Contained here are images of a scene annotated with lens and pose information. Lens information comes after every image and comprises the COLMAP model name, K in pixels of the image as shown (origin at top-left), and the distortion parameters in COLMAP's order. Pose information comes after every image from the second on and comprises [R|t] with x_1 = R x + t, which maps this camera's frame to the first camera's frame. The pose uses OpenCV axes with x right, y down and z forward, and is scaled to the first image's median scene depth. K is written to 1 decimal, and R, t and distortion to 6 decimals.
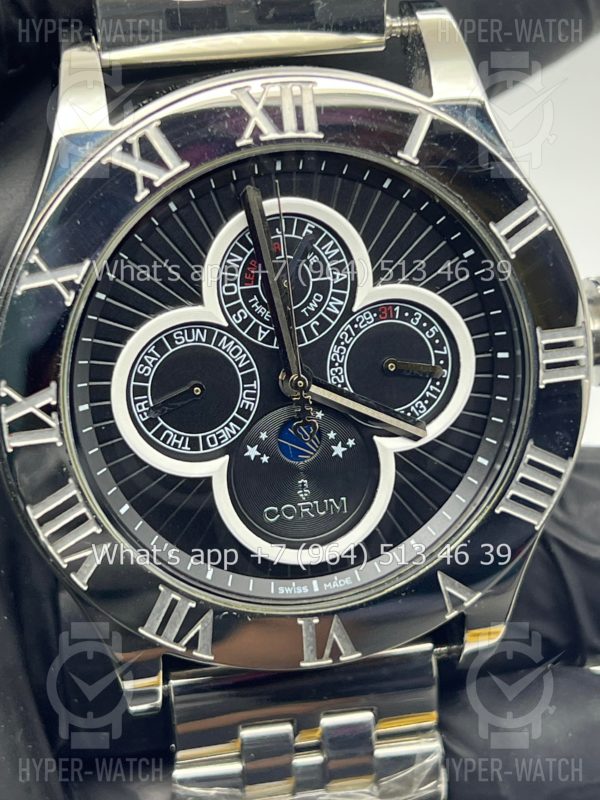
lens RADIAL K [[1853.8, 0, 282.6], [0, 1853.8, 381.2], [0, 0, 1]] dist [0.105050, -0.165607]
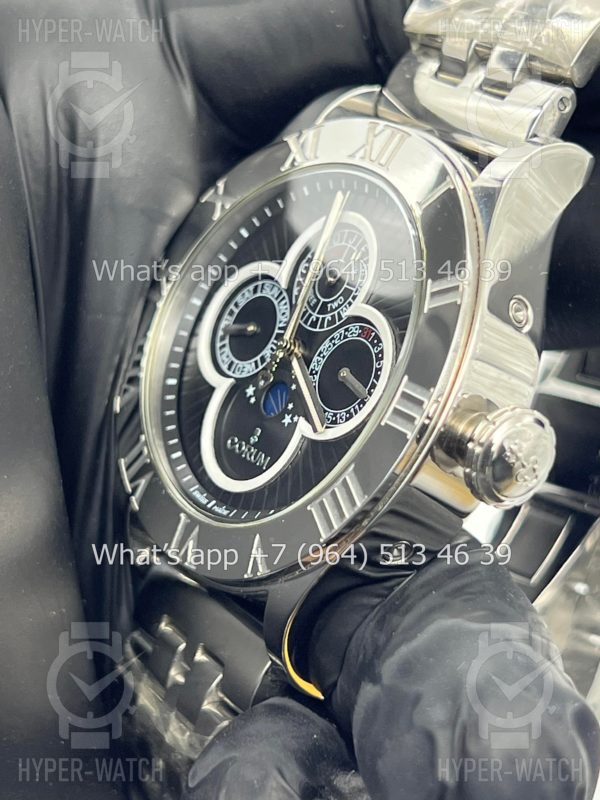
lens RADIAL K [[1853.8, 0, 282.6], [0, 1853.8, 381.2], [0, 0, 1]] dist [0.105050, -0.165607]
pose [[0.376994, 0.301783, -0.875673, 1.083165], [-0.617950, 0.786202, 0.004910, 0.013994], [0.689937, 0.539271, 0.482880, 0.419218]]
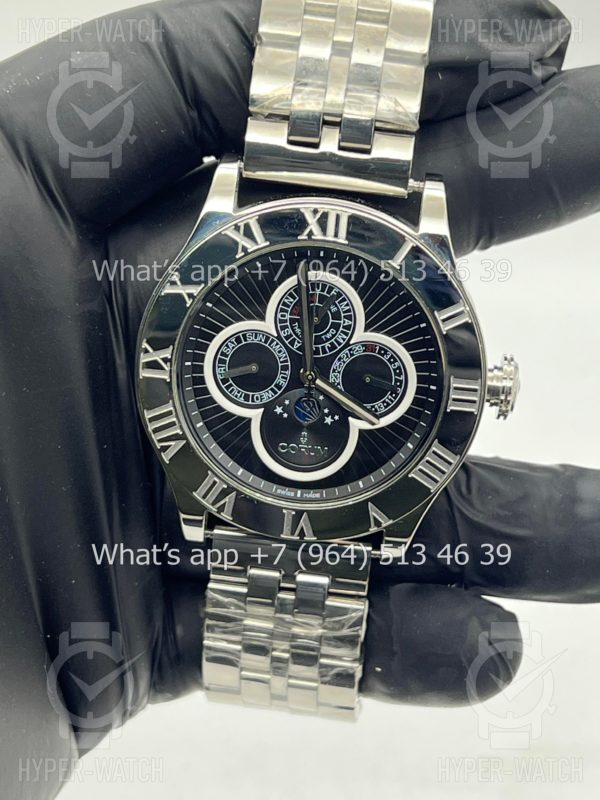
lens RADIAL K [[1853.8, 0, 282.6], [0, 1853.8, 381.2], [0, 0, 1]] dist [0.105050, -0.165607]
pose [[0.953387, 0.221445, -0.204979, 0.341506], [-0.217100, 0.975169, 0.043738, -0.065591], [0.209575, 0.002802, 0.977789, -0.708713]]
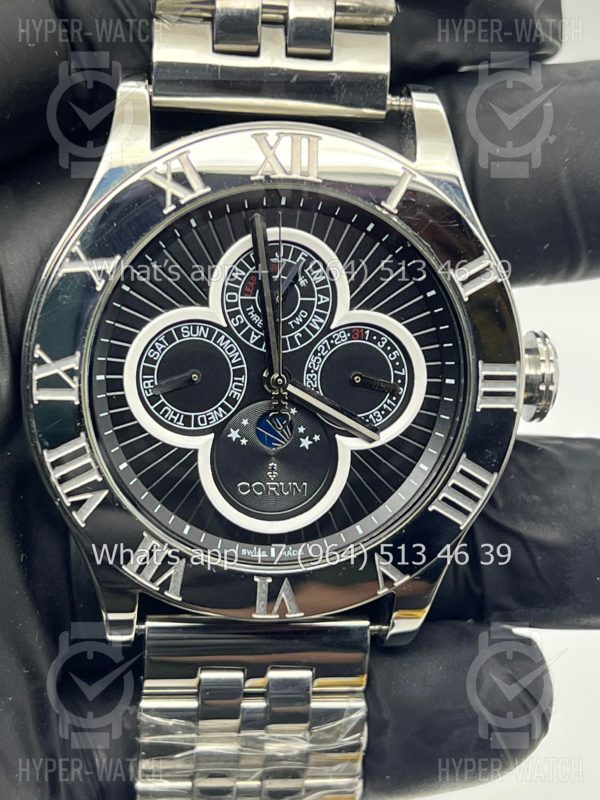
lens RADIAL K [[1833.8, 0, 300.1], [0, 1833.8, 421.2], [0, 0, 1]] dist [0.053564, -0.178436]
pose [[0.992417, 0.122006, -0.014909, 0.043538], [-0.122605, 0.991208, -0.049756, 0.084756], [0.008707, 0.051207, 0.998650, -0.196718]]
